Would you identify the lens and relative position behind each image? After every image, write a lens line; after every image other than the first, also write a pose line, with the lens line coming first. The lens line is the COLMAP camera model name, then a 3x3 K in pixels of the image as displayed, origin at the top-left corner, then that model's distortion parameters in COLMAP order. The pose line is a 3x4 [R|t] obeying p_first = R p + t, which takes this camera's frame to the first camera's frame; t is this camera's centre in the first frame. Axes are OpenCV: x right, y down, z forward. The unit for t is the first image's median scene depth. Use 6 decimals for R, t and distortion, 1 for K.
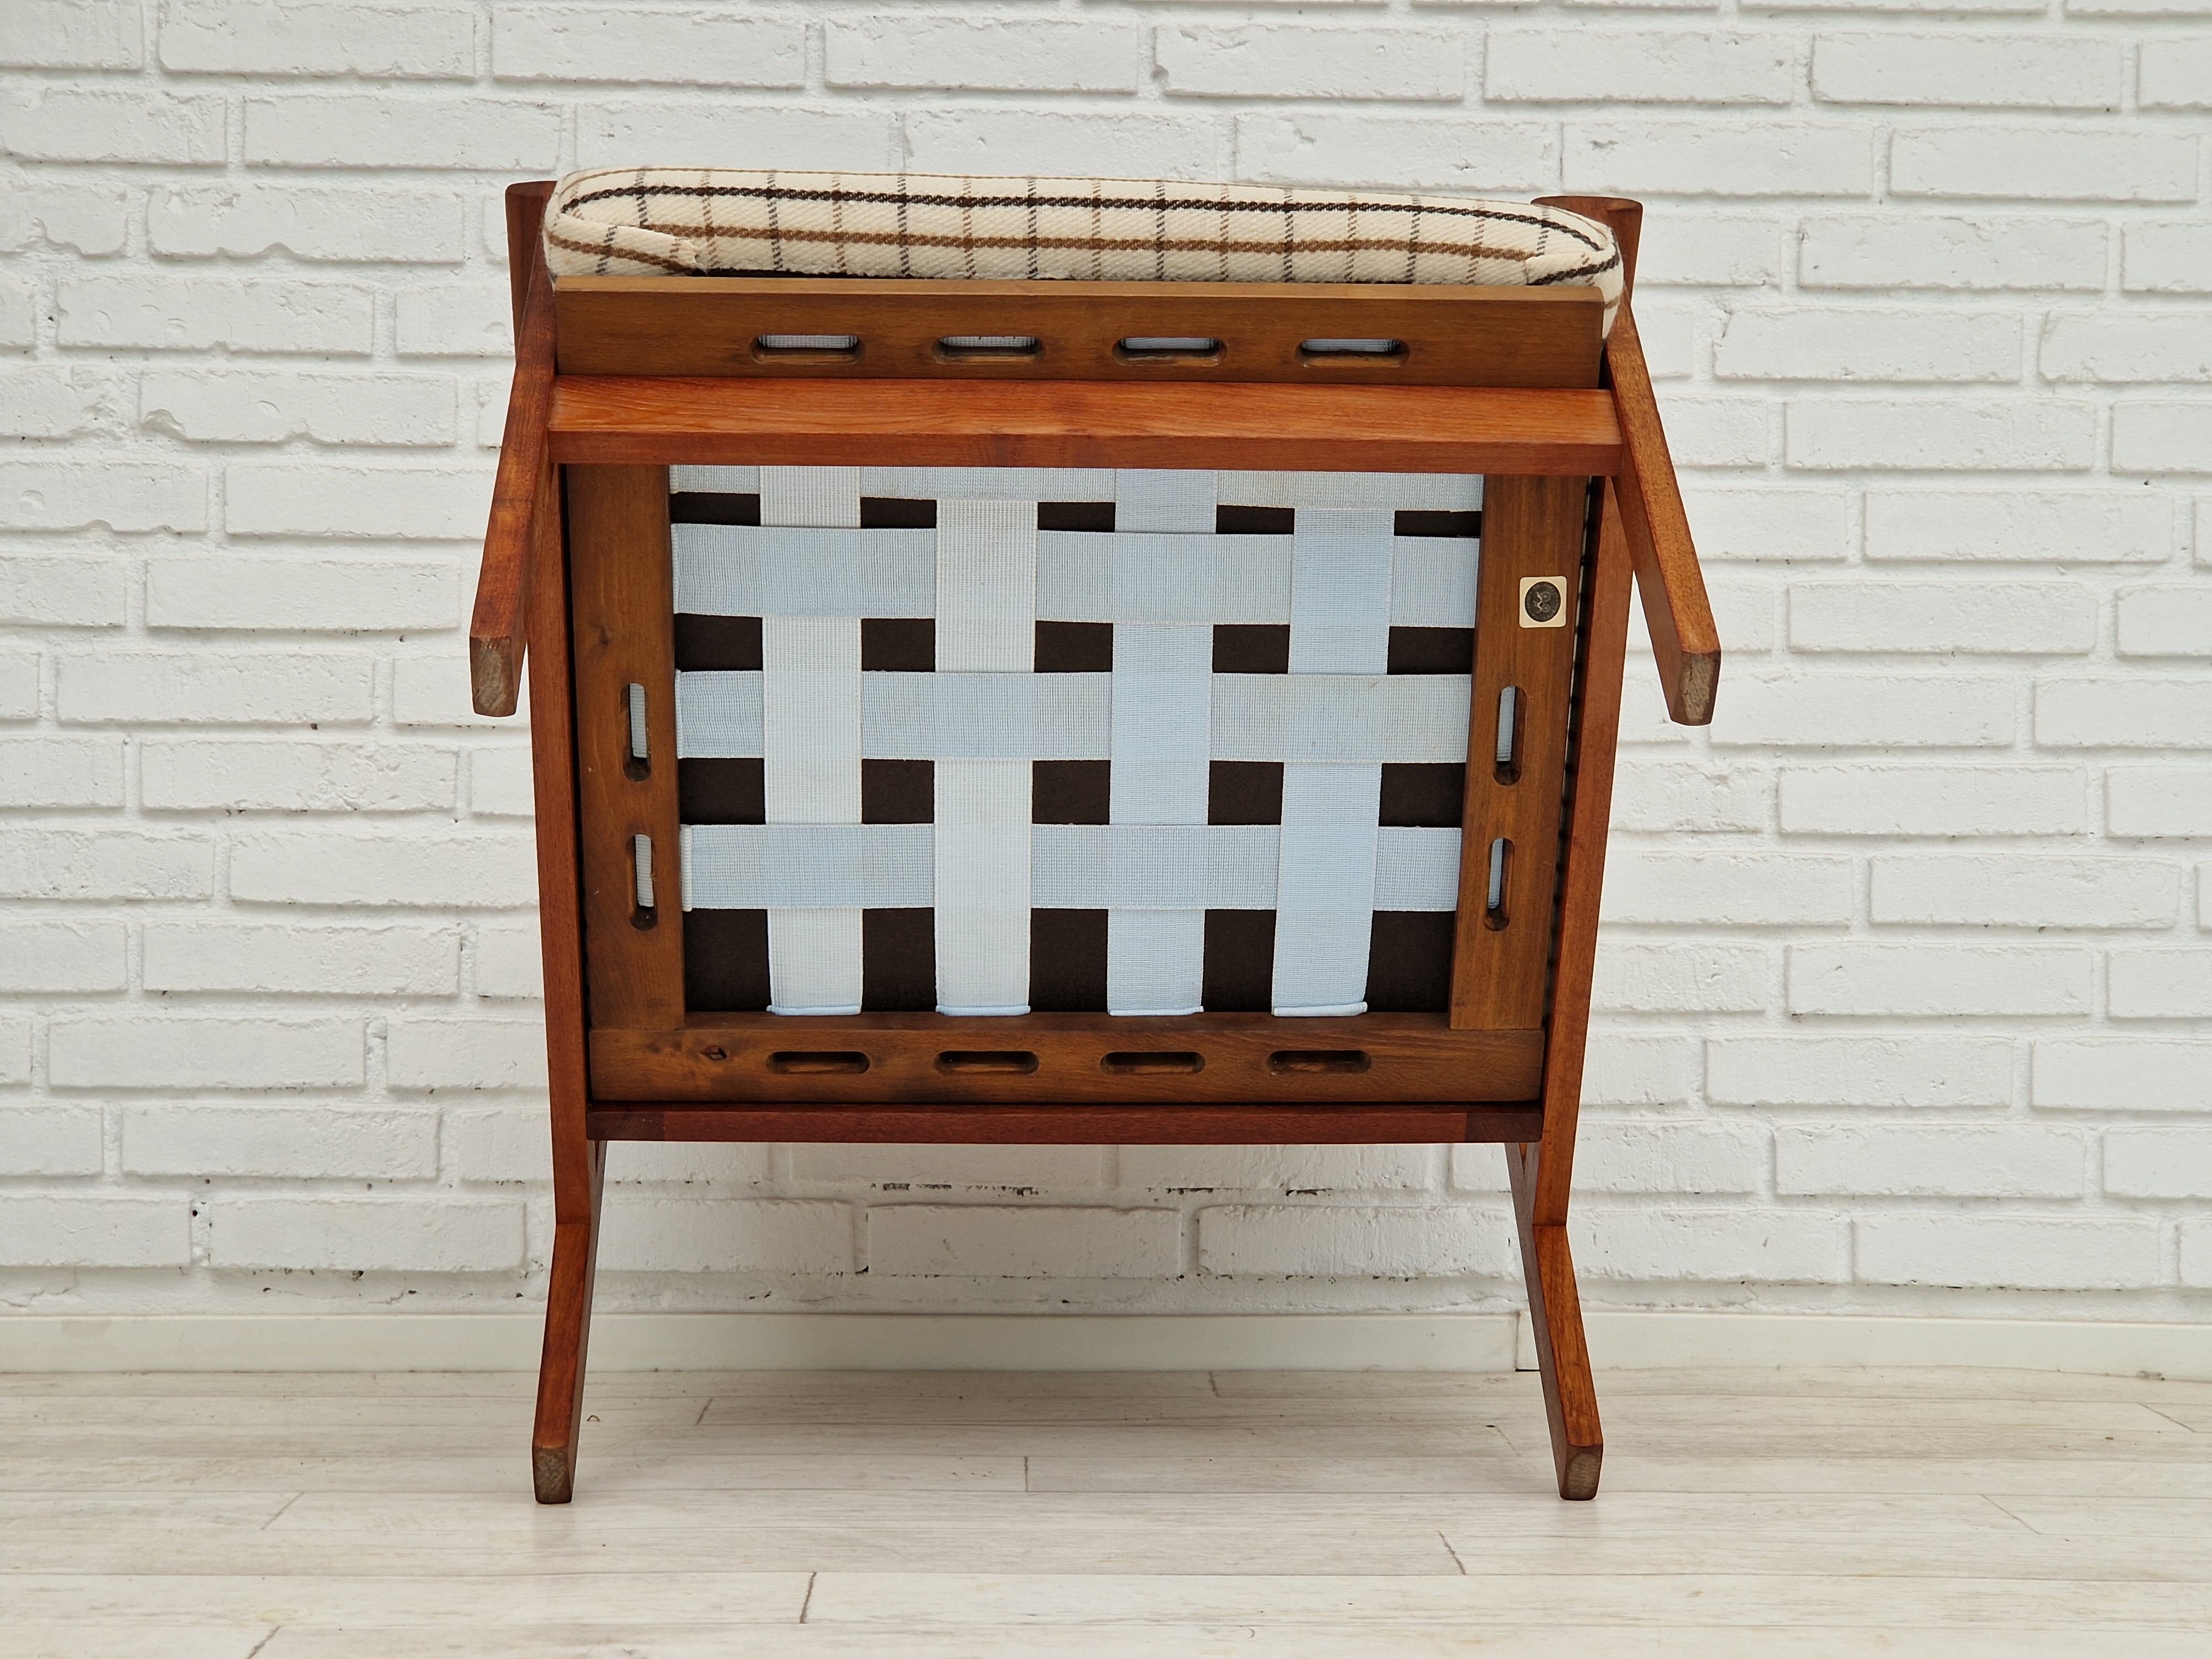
lens RADIAL K [[4245.2, 0, 1136.0], [0, 4245.2, 872.0], [0, 0, 1]] dist [0.011955, 0.494362]
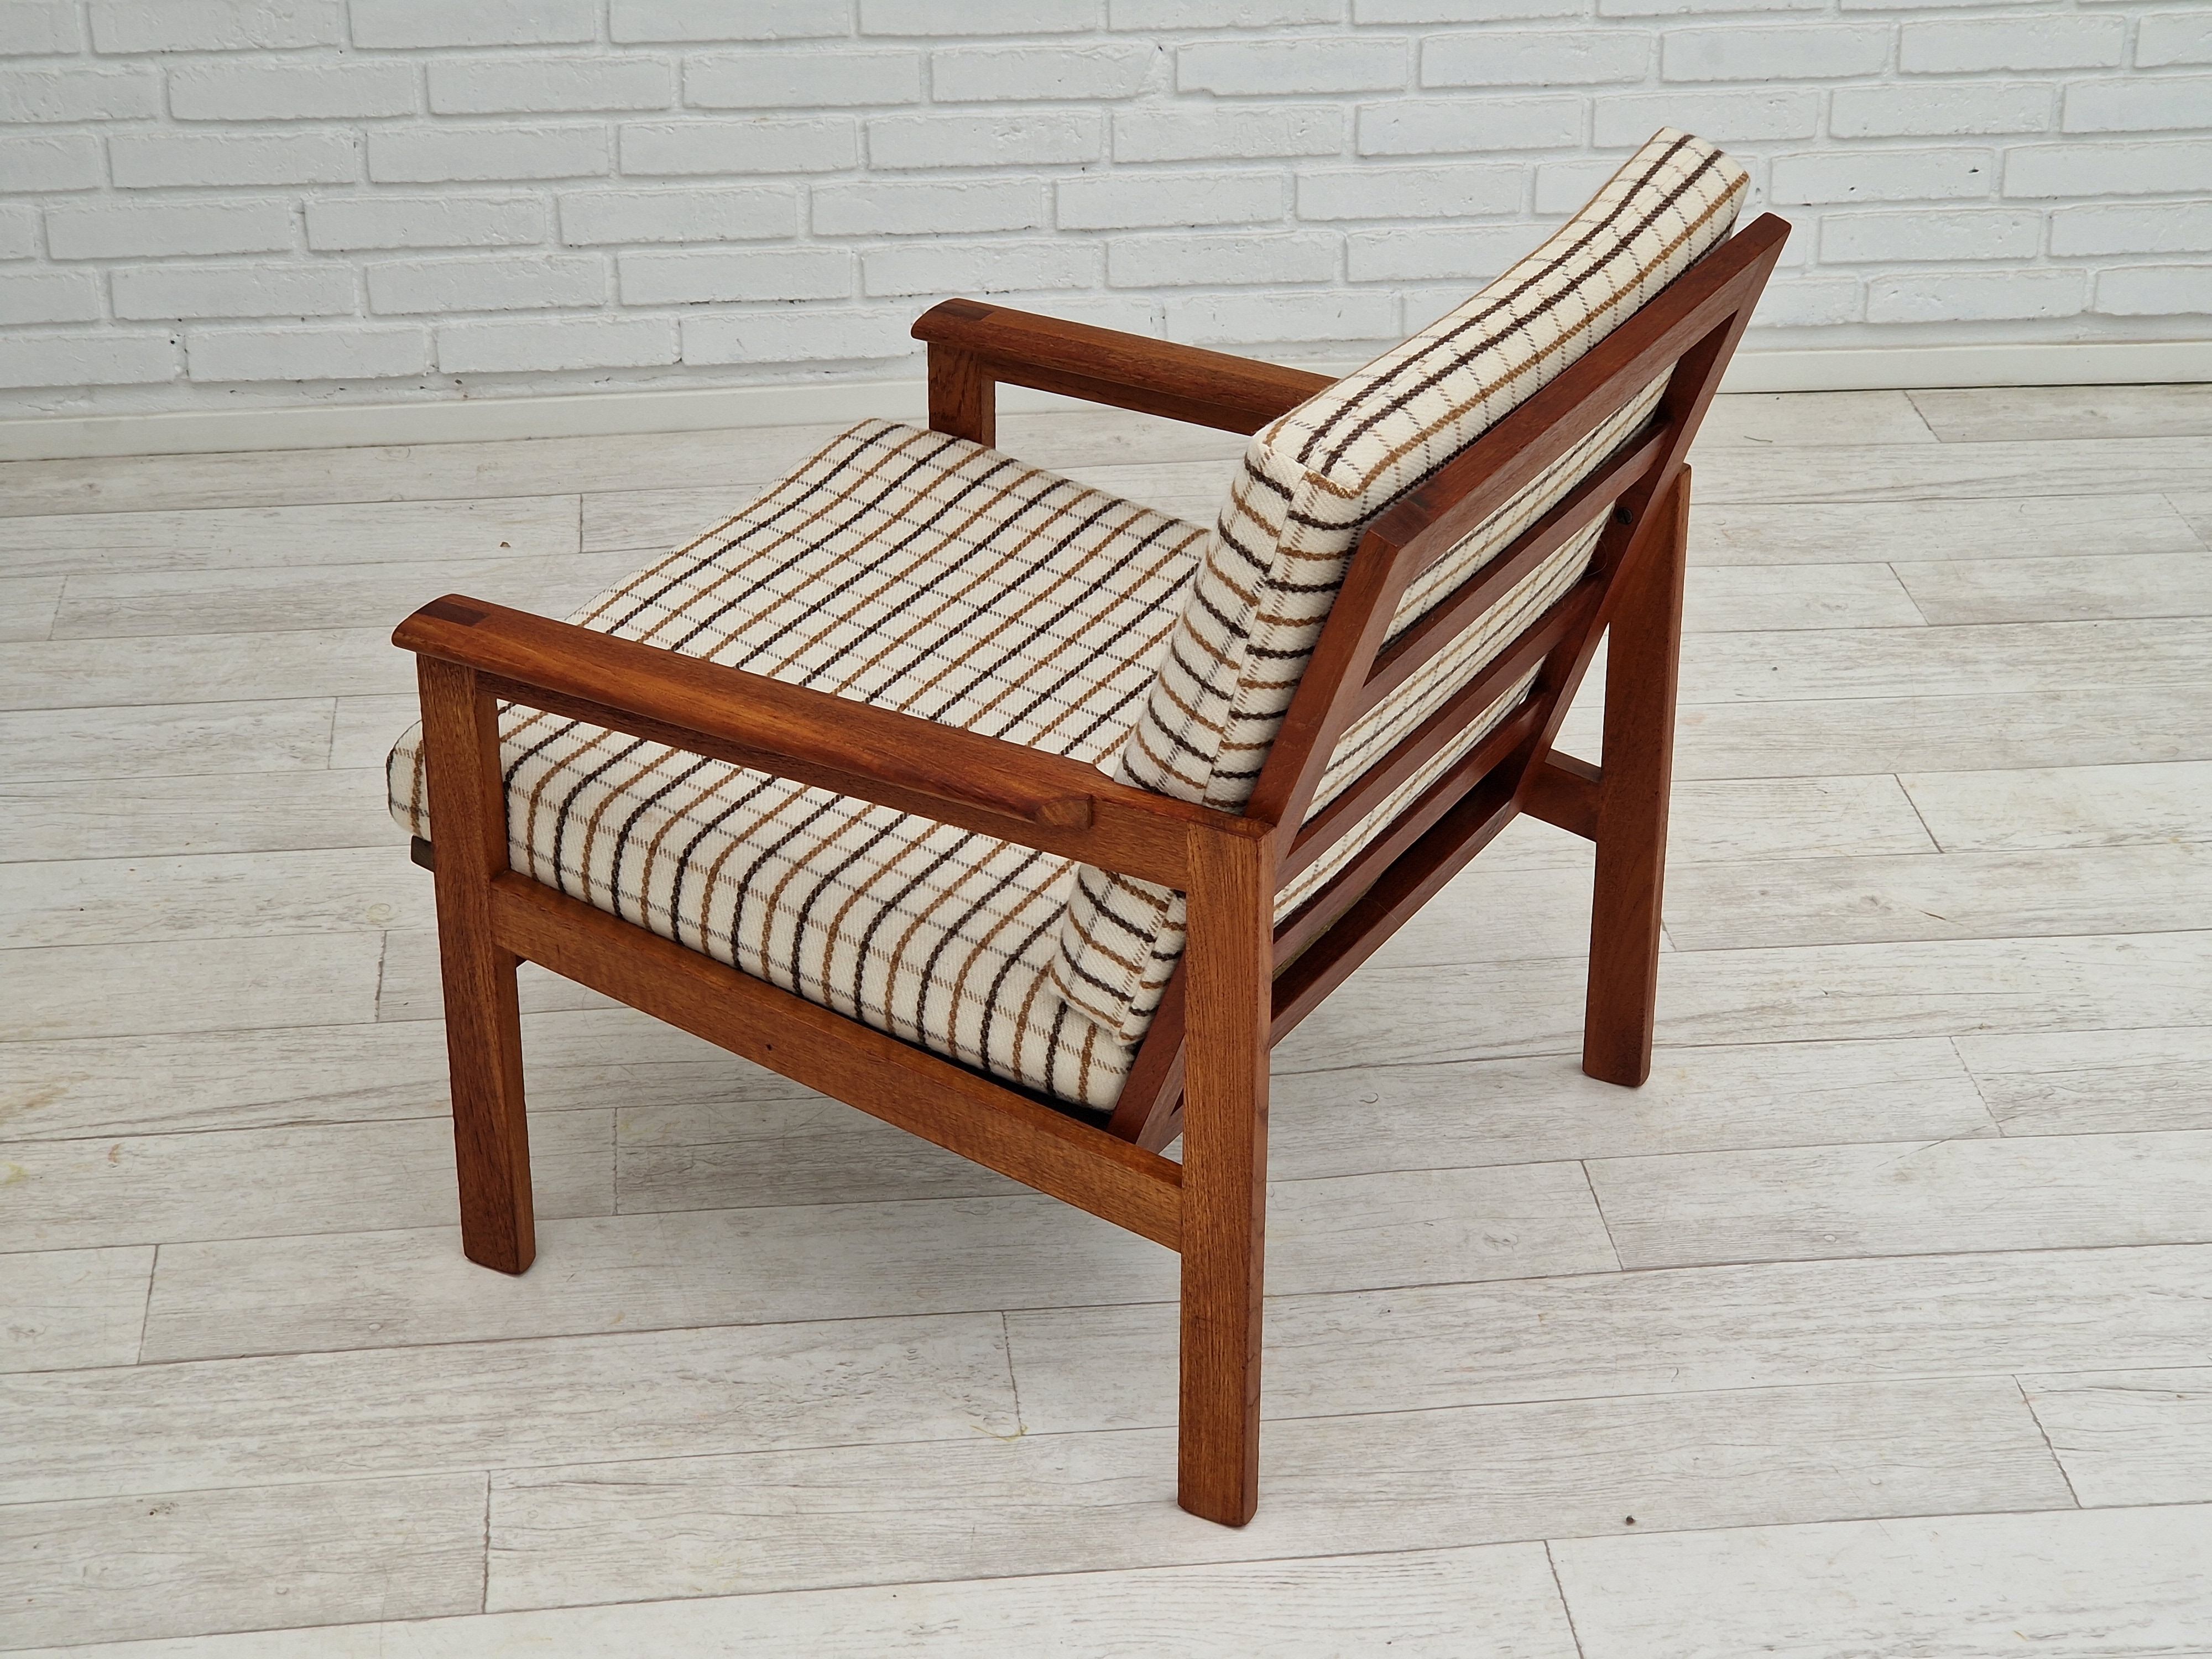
lens RADIAL K [[4253.6, 0, 1166.8], [0, 4253.6, 878.5], [0, 0, 1]] dist [0.035305, 0.292475]
pose [[0.996070, -0.046098, 0.075622, -0.019223], [0.005398, 0.883876, 0.467691, -0.398638], [-0.088400, -0.465445, 0.880651, -0.290150]]
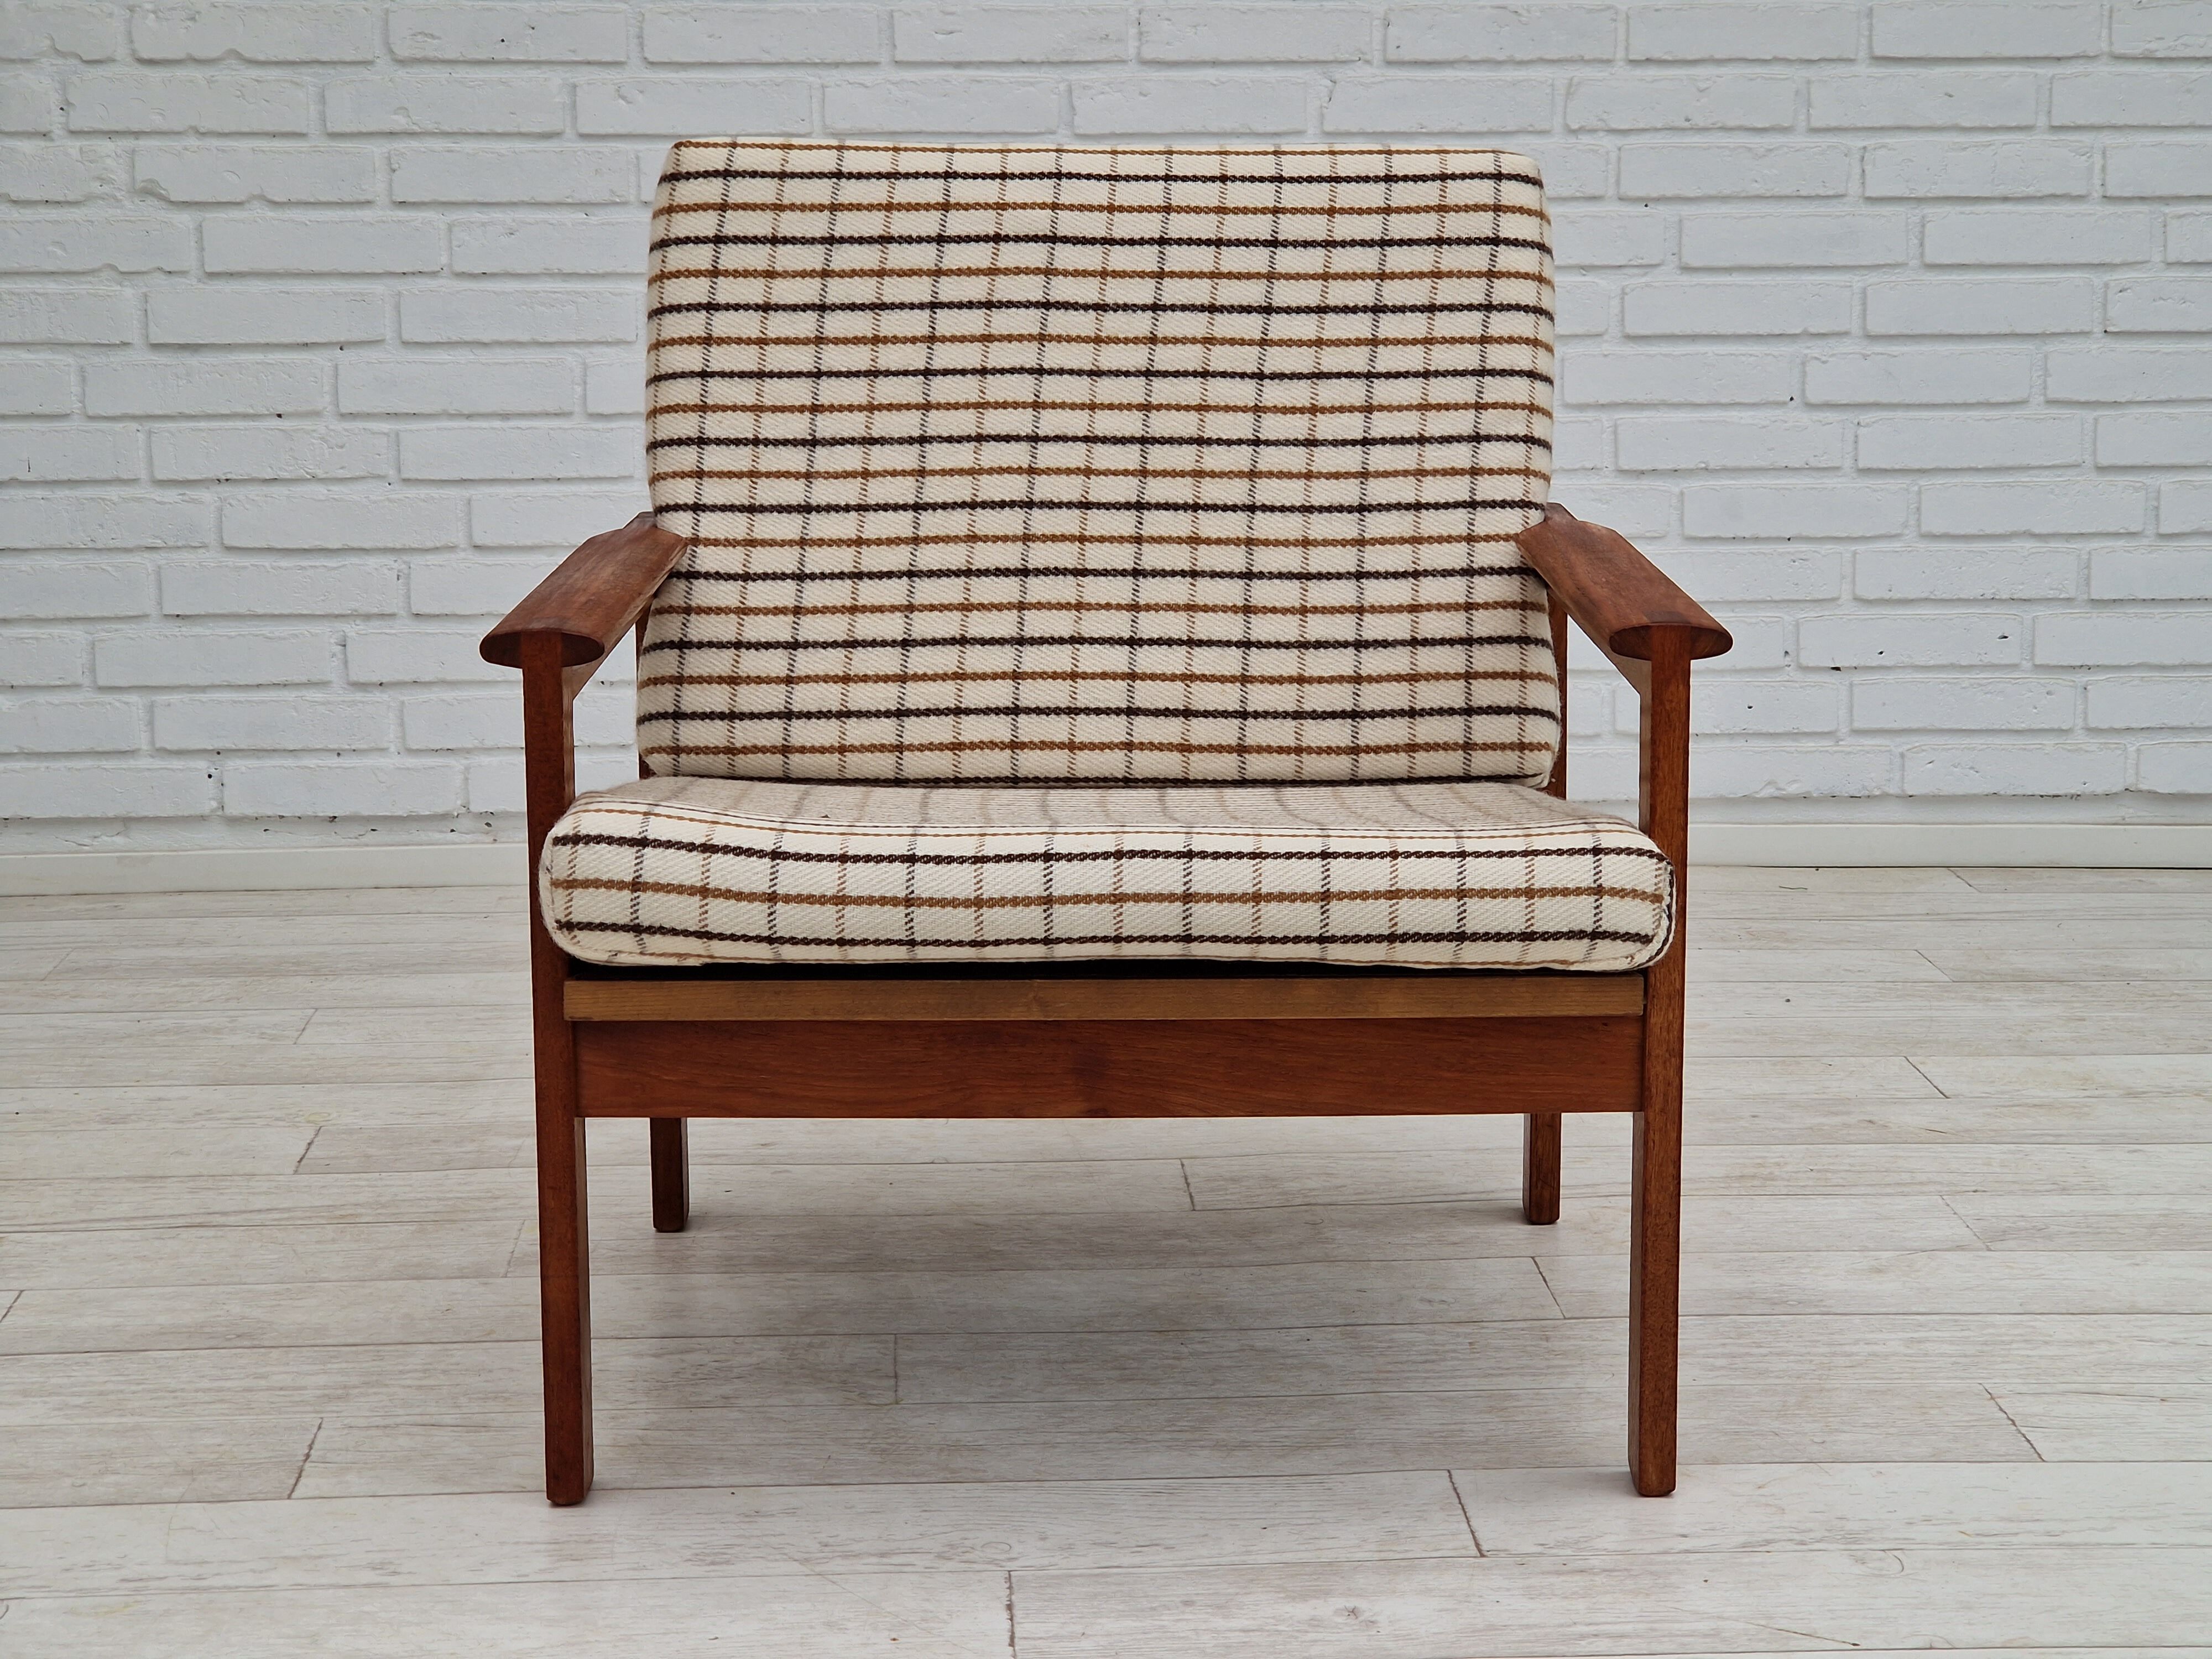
lens RADIAL K [[4258.0, 0, 1147.2], [0, 4258.0, 880.5], [0, 0, 1]] dist [0.084785, -0.011156]
pose [[0.999477, -0.021113, 0.024496, 0.043683], [0.016491, 0.984336, 0.175530, -0.122041], [-0.027819, -0.175035, 0.984169, -0.358226]]
